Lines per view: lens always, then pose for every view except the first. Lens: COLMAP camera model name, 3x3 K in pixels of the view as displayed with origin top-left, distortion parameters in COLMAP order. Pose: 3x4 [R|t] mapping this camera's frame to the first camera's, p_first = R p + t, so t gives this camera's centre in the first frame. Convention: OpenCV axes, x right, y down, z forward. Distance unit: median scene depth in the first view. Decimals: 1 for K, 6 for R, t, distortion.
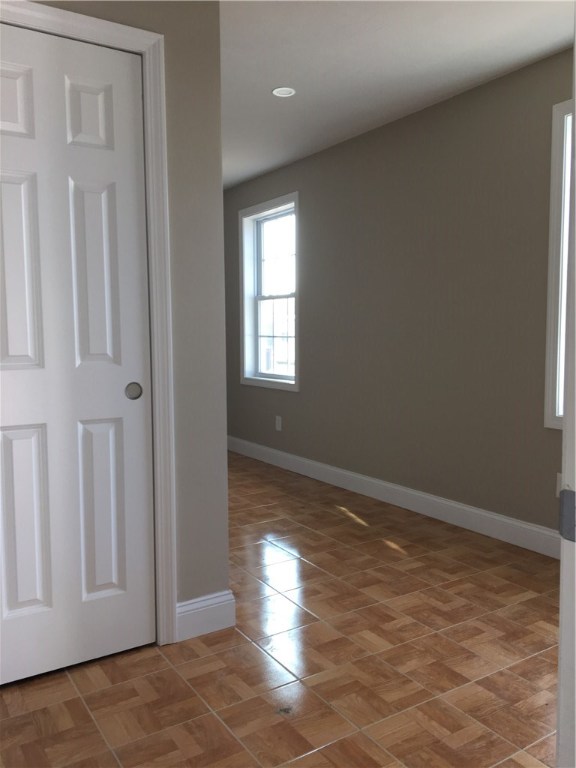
lens RADIAL K [[644.9, 0, 287.2], [0, 644.9, 385.2], [0, 0, 1]] dist [0.077255, -0.104818]
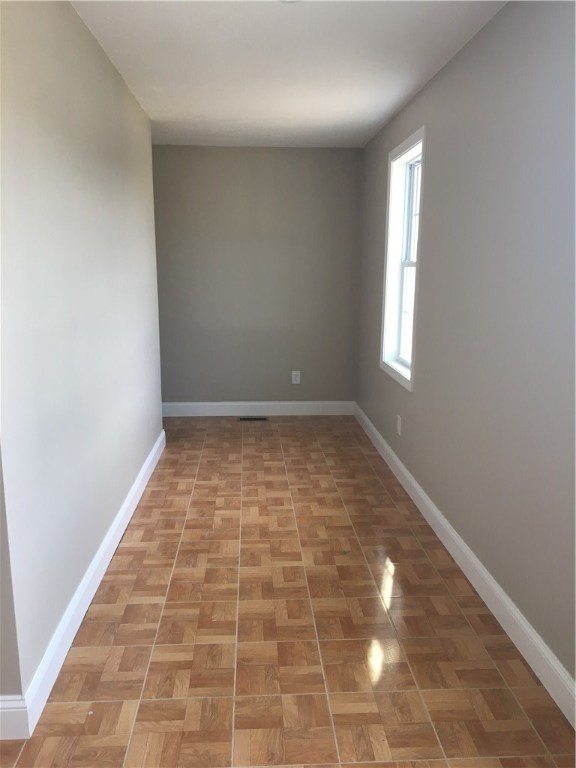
lens RADIAL K [[644.9, 0, 287.4], [0, 644.9, 384.9], [0, 0, 1]] dist [0.077255, -0.104818]
pose [[0.868628, 0.099368, -0.485398, 0.356358], [-0.048104, 0.991968, 0.116987, -0.110499], [0.493124, -0.078268, 0.866431, 0.333409]]
